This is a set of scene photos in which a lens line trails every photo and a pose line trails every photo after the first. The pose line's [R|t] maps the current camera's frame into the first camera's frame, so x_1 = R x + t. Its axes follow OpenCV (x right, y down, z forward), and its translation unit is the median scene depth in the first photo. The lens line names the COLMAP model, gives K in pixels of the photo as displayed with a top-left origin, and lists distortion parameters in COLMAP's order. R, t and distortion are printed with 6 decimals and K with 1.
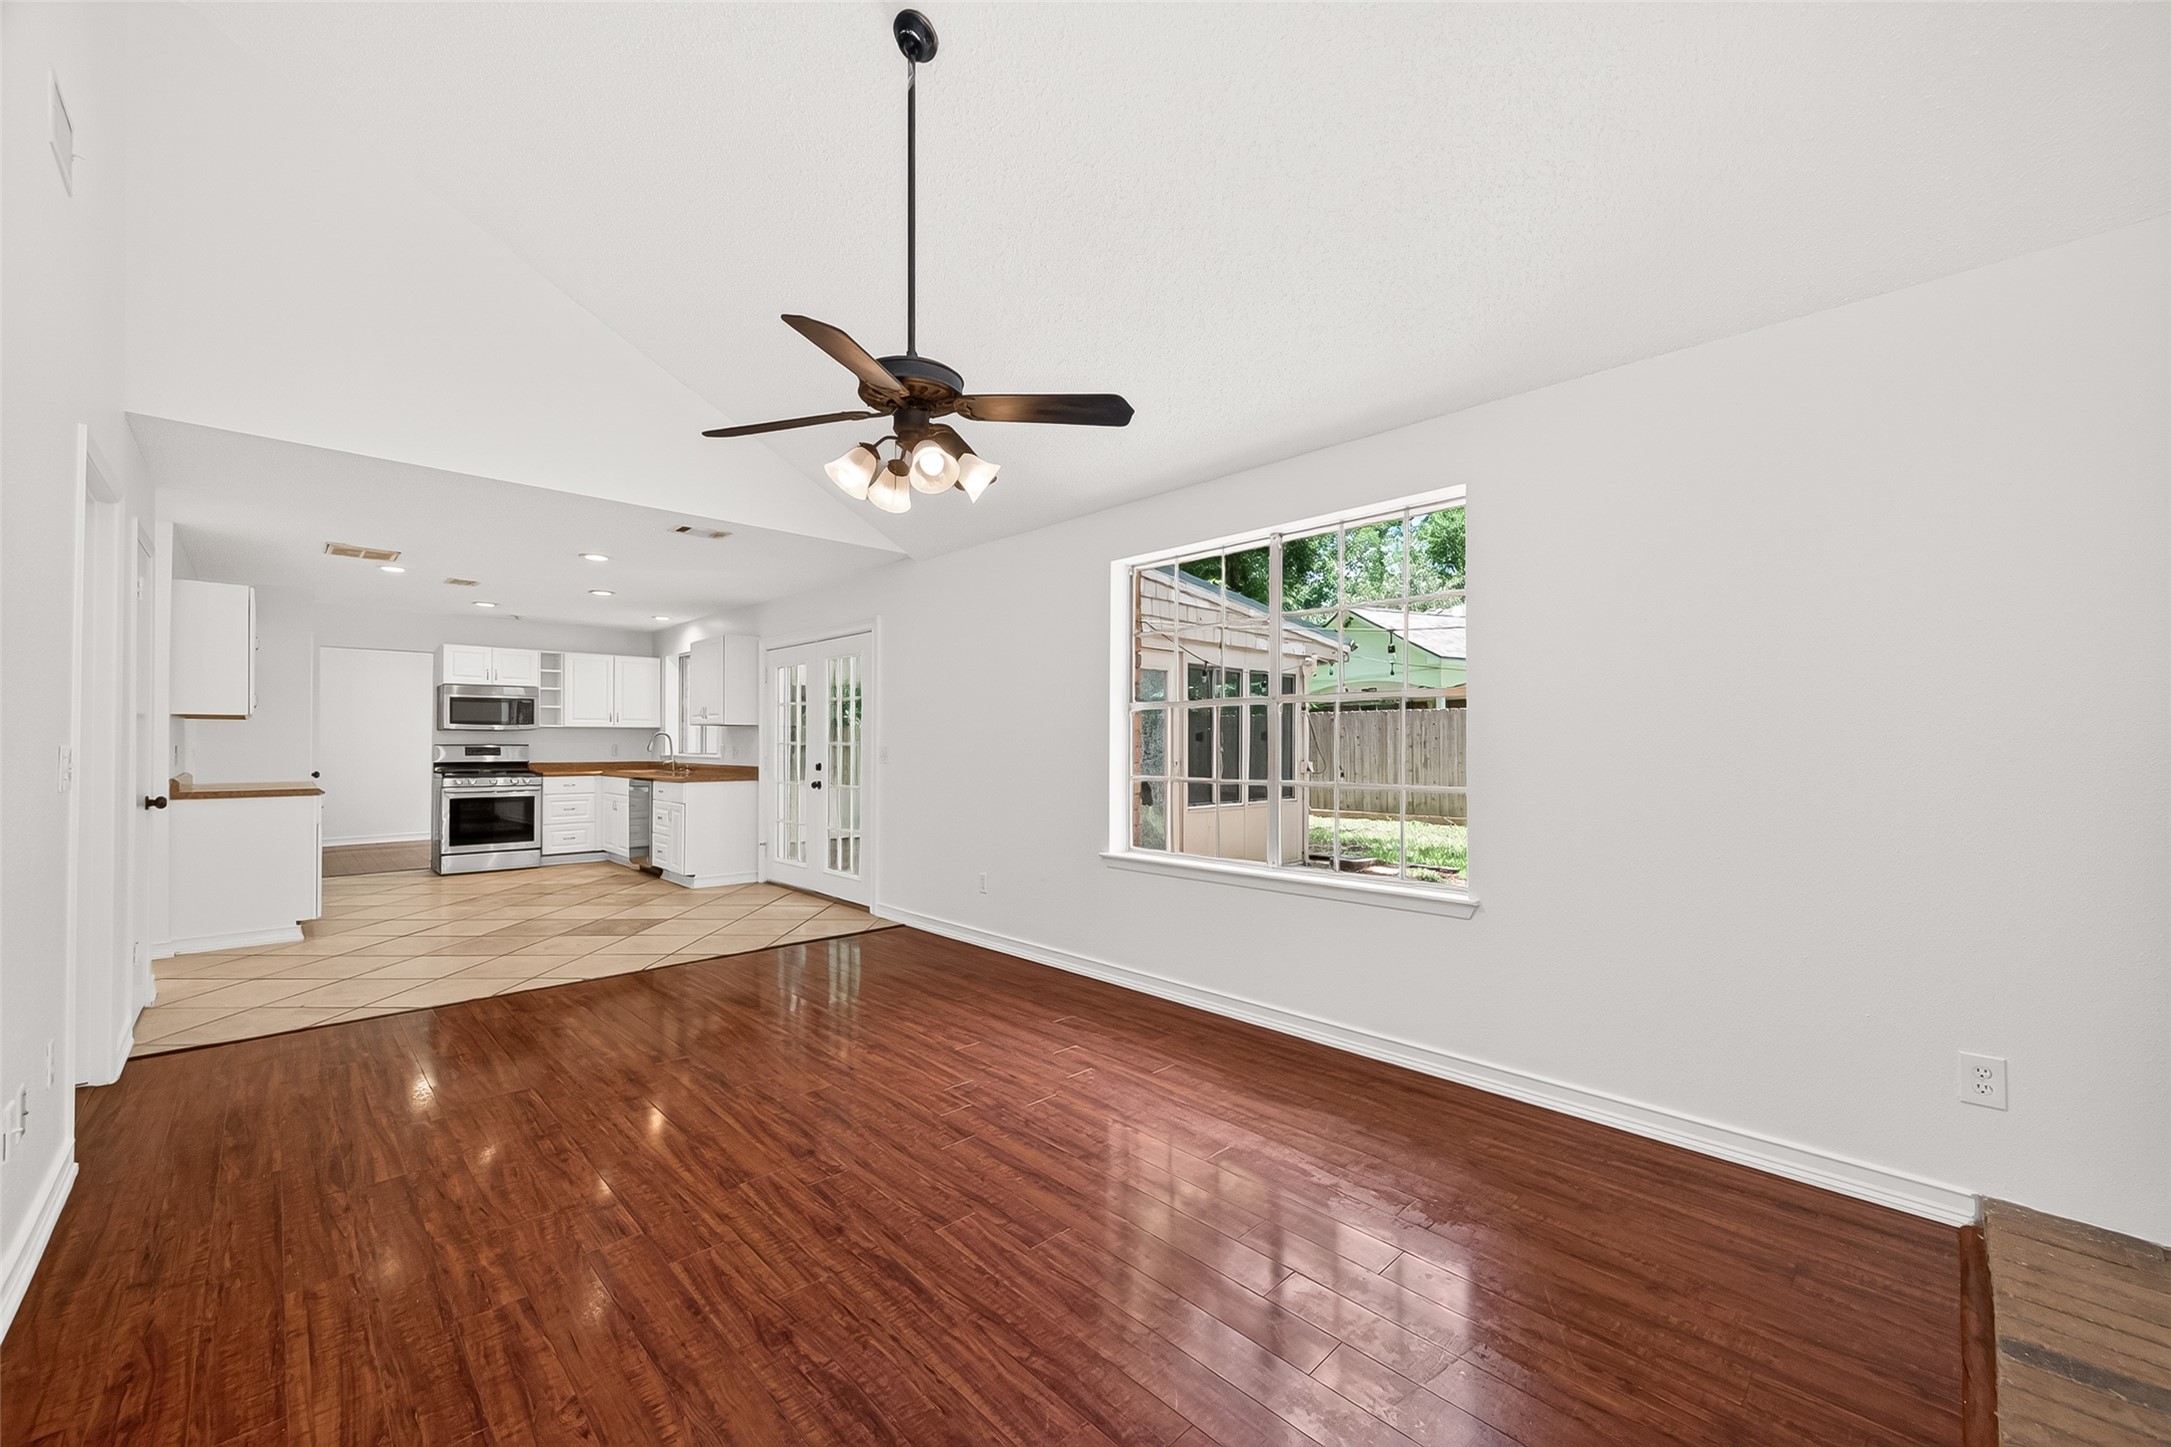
lens RADIAL K [[846.8, 0, 1090.9], [0, 846.8, 733.0], [0, 0, 1]] dist [0.008613, -0.000527]
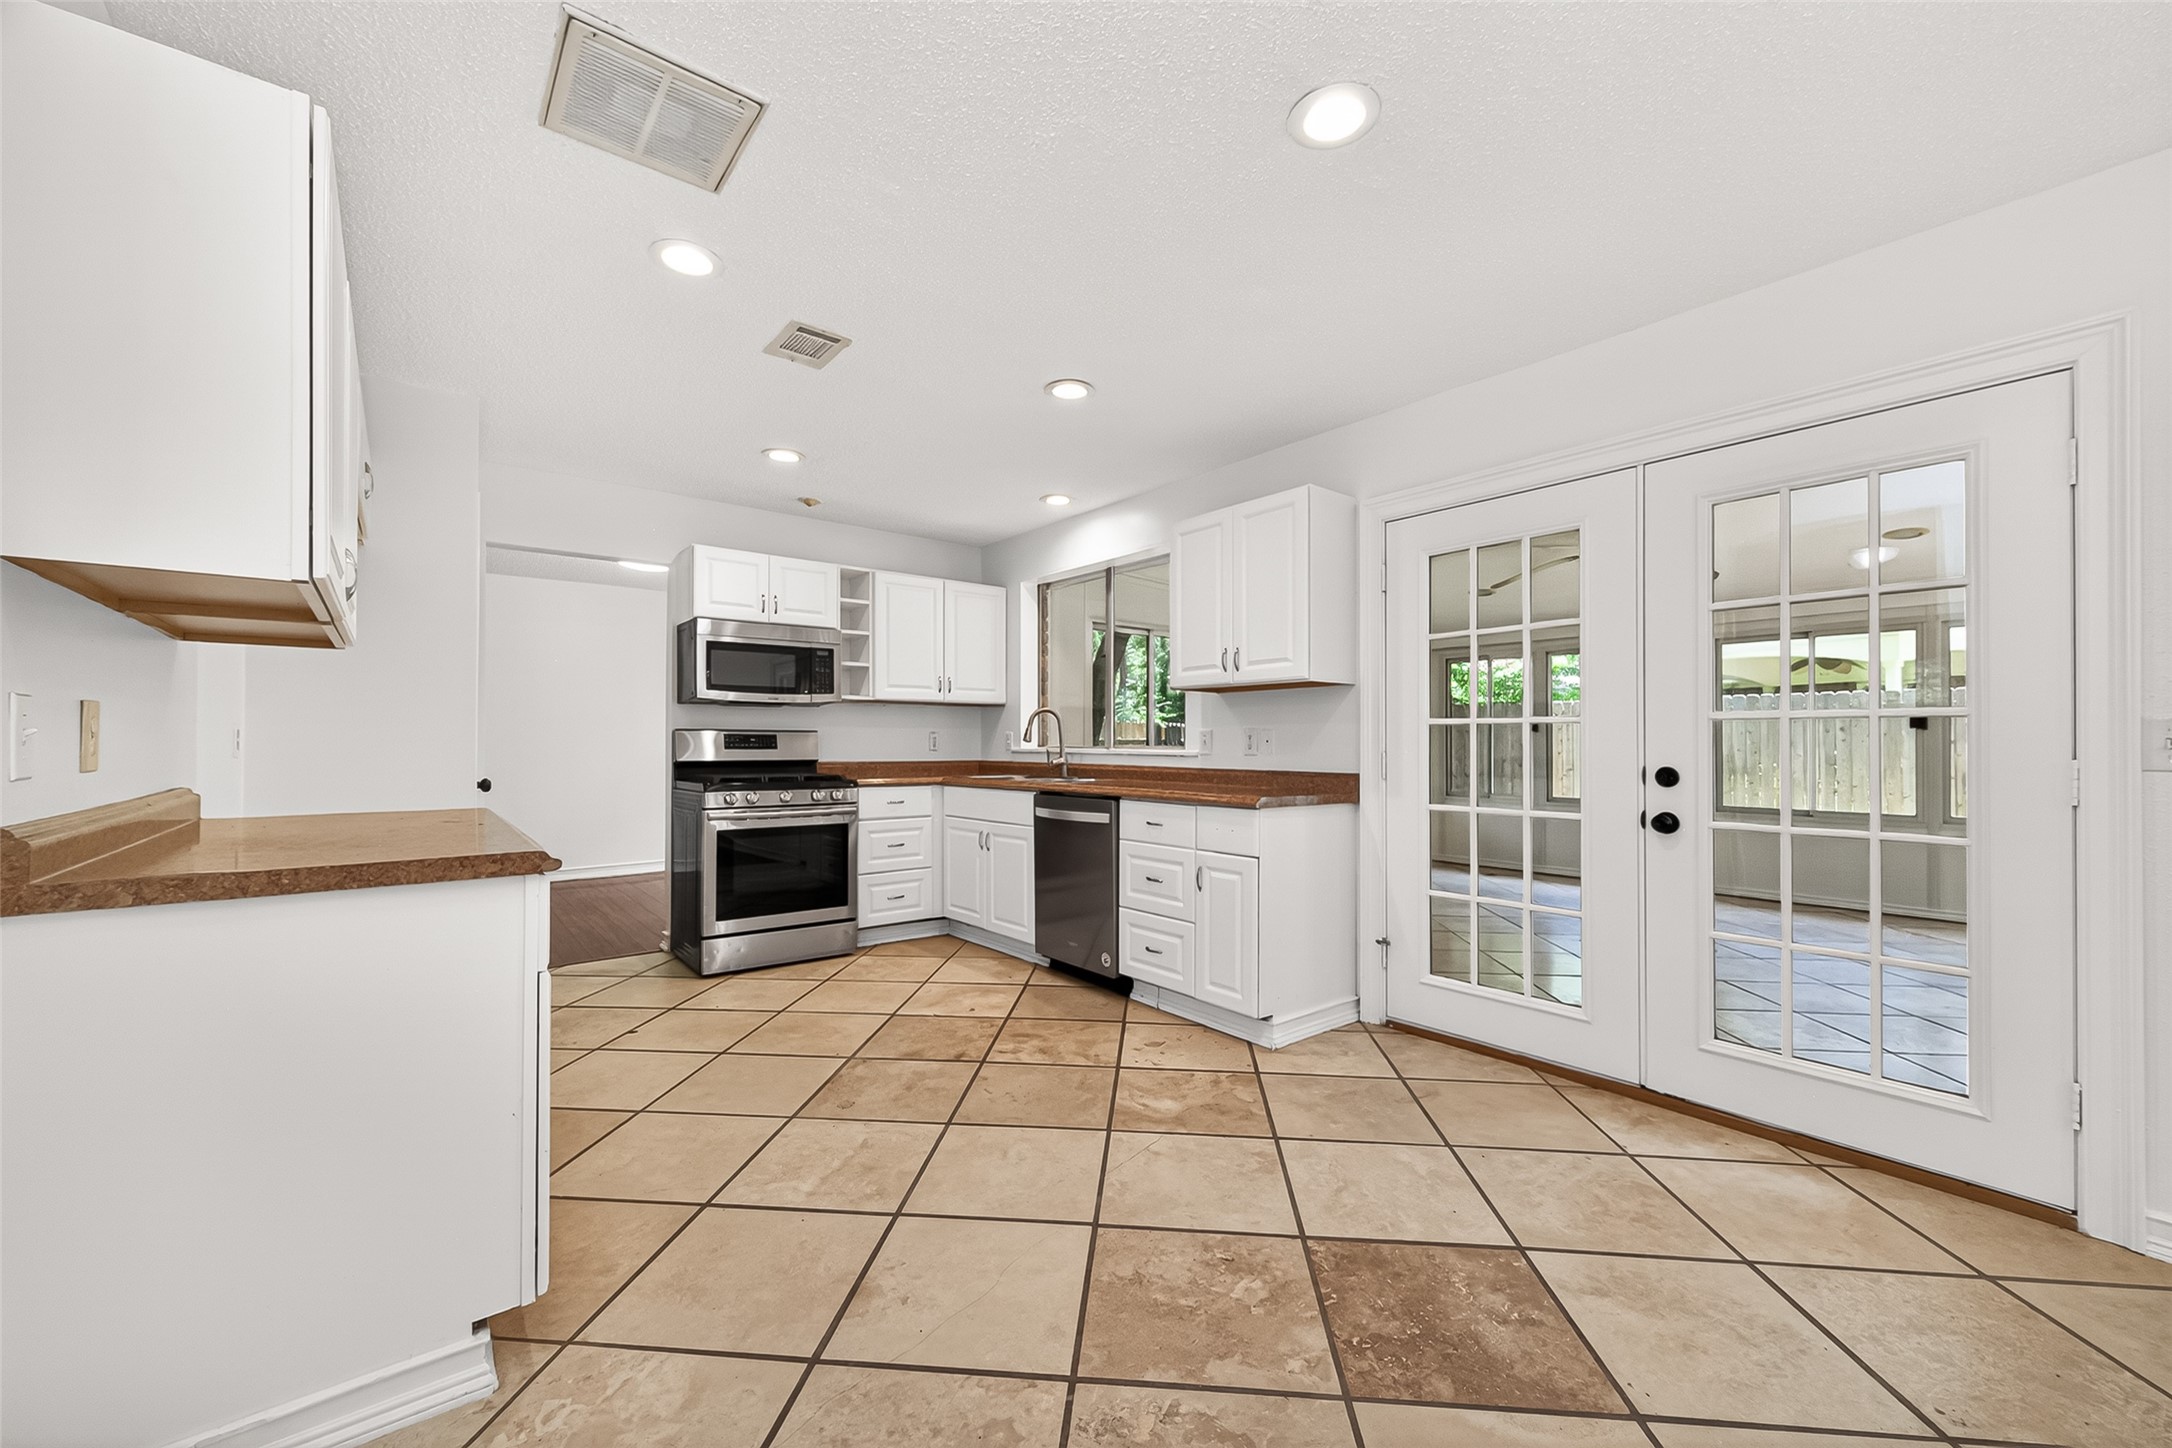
lens RADIAL K [[847.2, 0, 1091.4], [0, 847.2, 733.6], [0, 0, 1]] dist [0.008613, -0.000527]
pose [[0.996072, 0.000340, -0.088544, -1.034278], [-0.000049, 0.999995, 0.003285, 0.033603], [0.088545, -0.003268, 0.996067, 1.082051]]
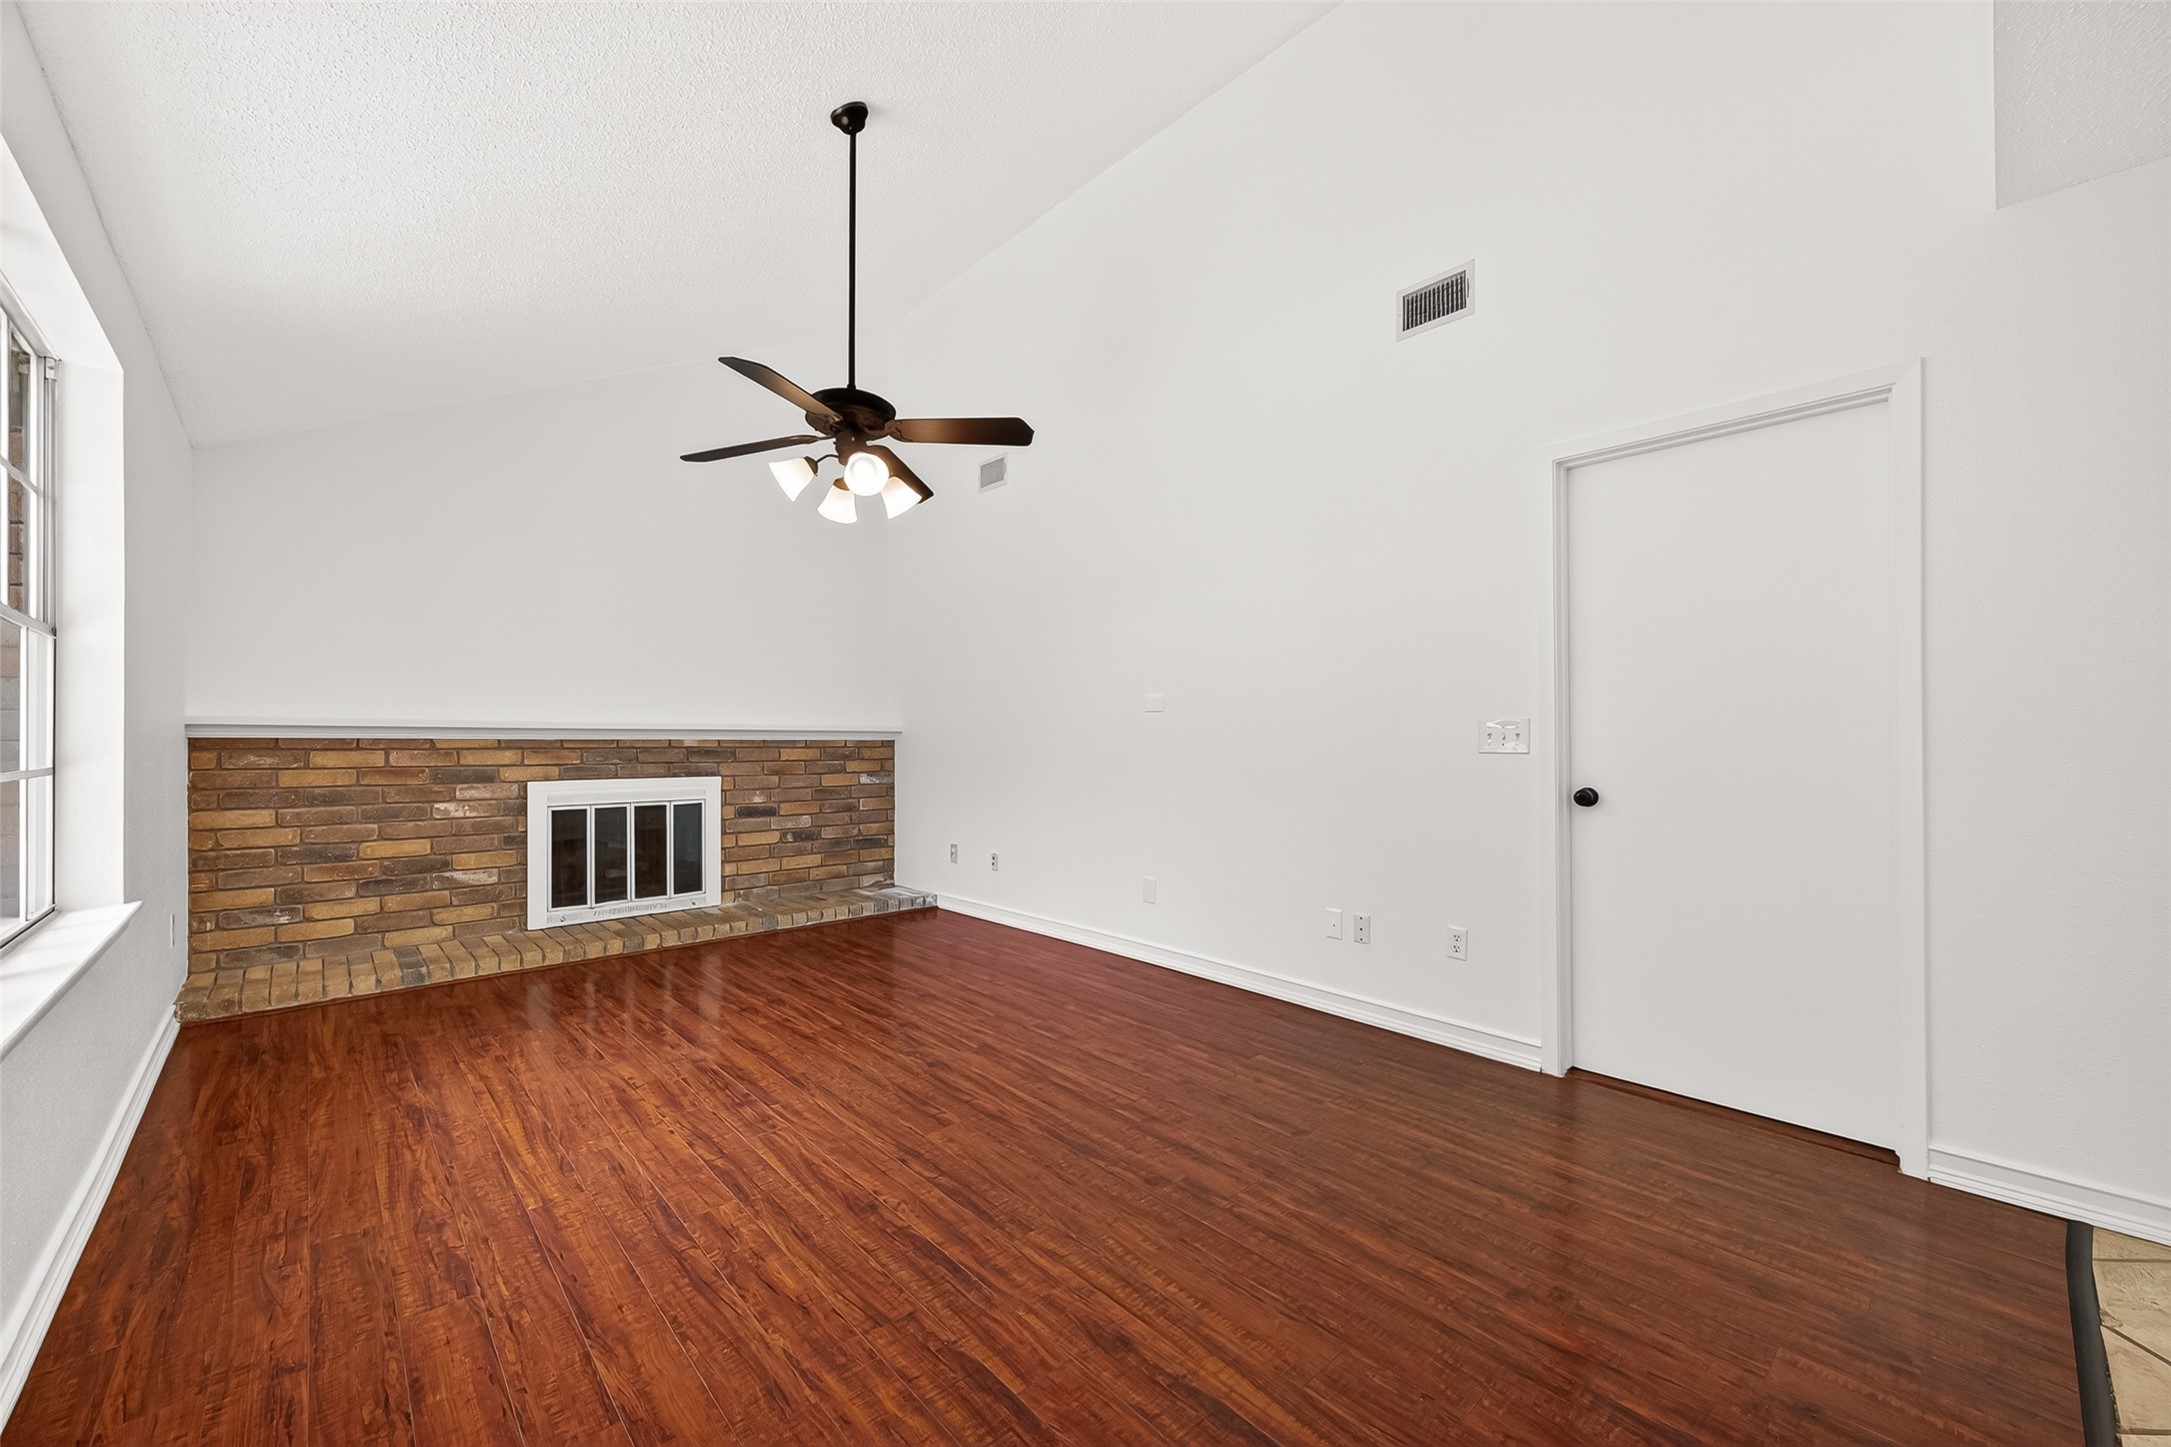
lens RADIAL K [[846.8, 0, 1090.9], [0, 846.8, 733.0], [0, 0, 1]] dist [0.008613, -0.000527]
pose [[-0.999642, -0.002116, 0.026678, -0.407387], [-0.002572, 0.999851, -0.017073, 0.041413], [-0.026638, -0.017135, -0.999498, 1.523134]]
